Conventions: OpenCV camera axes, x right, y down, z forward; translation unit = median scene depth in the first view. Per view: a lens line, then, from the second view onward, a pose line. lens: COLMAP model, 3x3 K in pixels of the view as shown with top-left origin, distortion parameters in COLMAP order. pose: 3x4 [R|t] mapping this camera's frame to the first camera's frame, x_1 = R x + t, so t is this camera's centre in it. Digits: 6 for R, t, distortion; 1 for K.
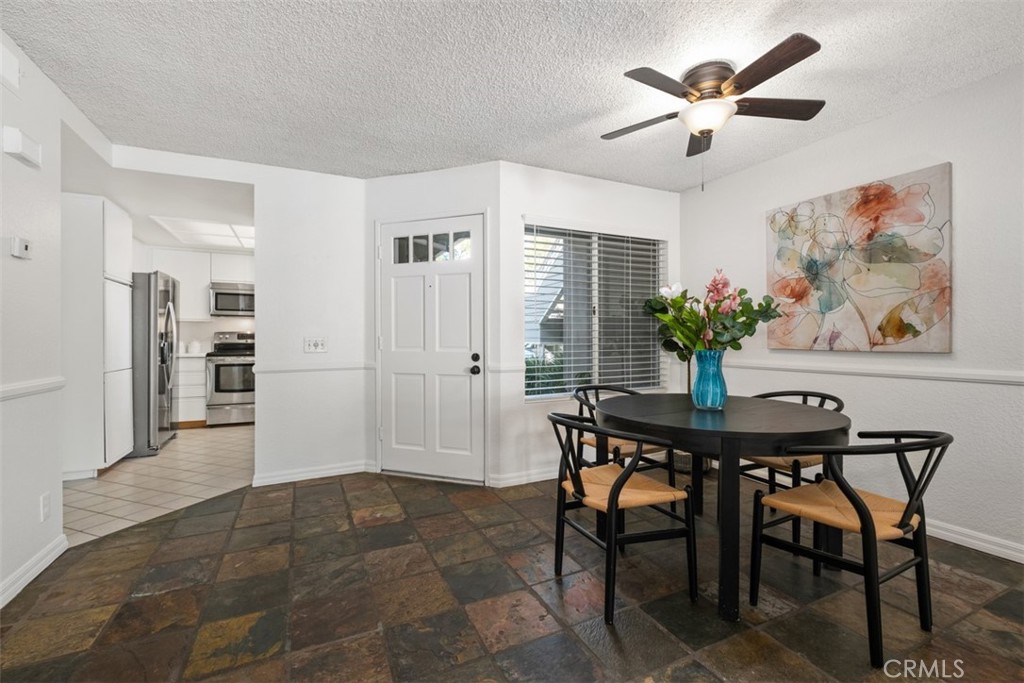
lens RADIAL K [[440.6, 0, 515.1], [0, 440.6, 336.8], [0, 0, 1]] dist [-0.001138, -0.003817]
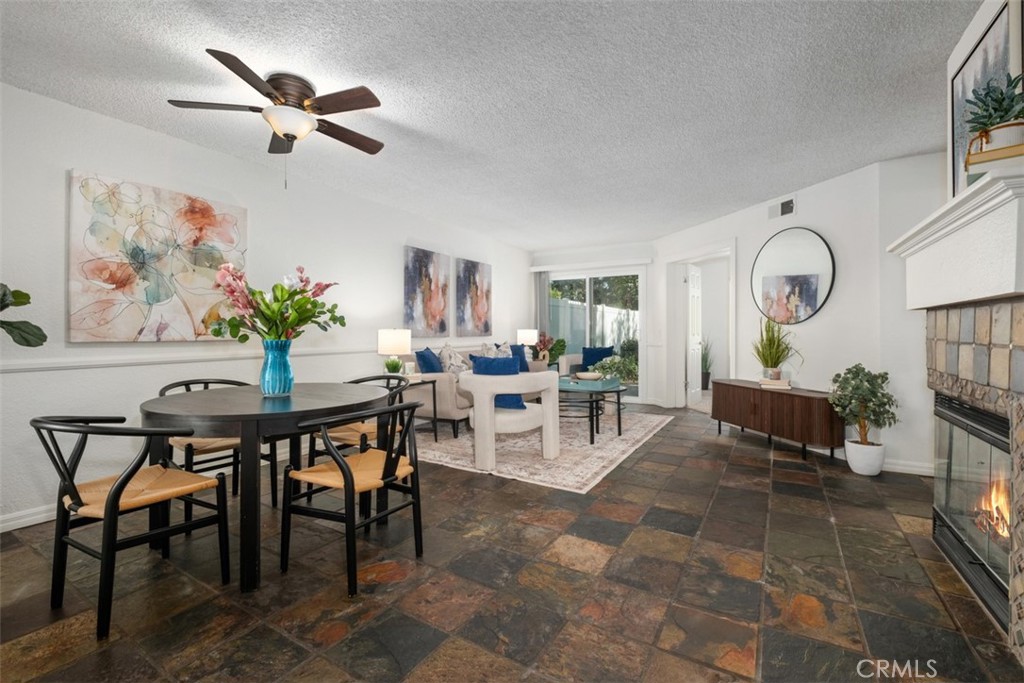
lens RADIAL K [[440.6, 0, 502.5], [0, 440.6, 330.0], [0, 0, 1]] dist [-0.001138, -0.003817]
pose [[-0.529074, 0.003214, 0.848570, -0.544400], [-0.002052, 0.999985, -0.005067, 0.007812], [-0.848573, -0.004422, -0.529060, 0.817601]]
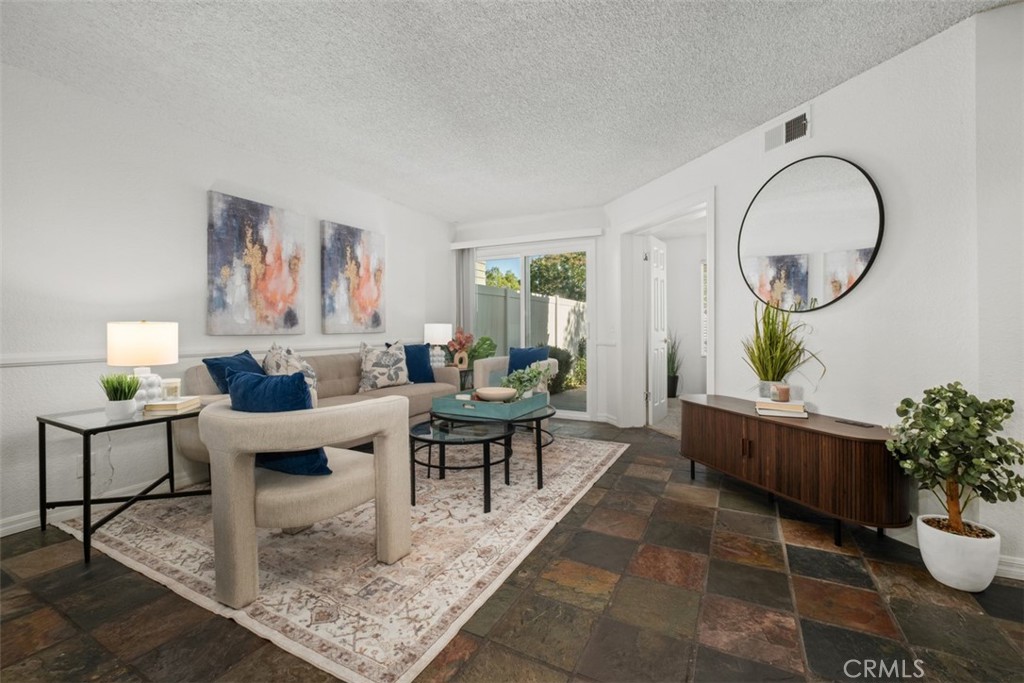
lens RADIAL K [[440.6, 0, 503.6], [0, 440.6, 329.4], [0, 0, 1]] dist [-0.001138, -0.003817]
pose [[-0.582119, 0.000294, 0.813103, -0.210973], [0.001804, 0.999998, 0.000931, 0.013792], [-0.813101, 0.002009, -0.582119, 0.302324]]
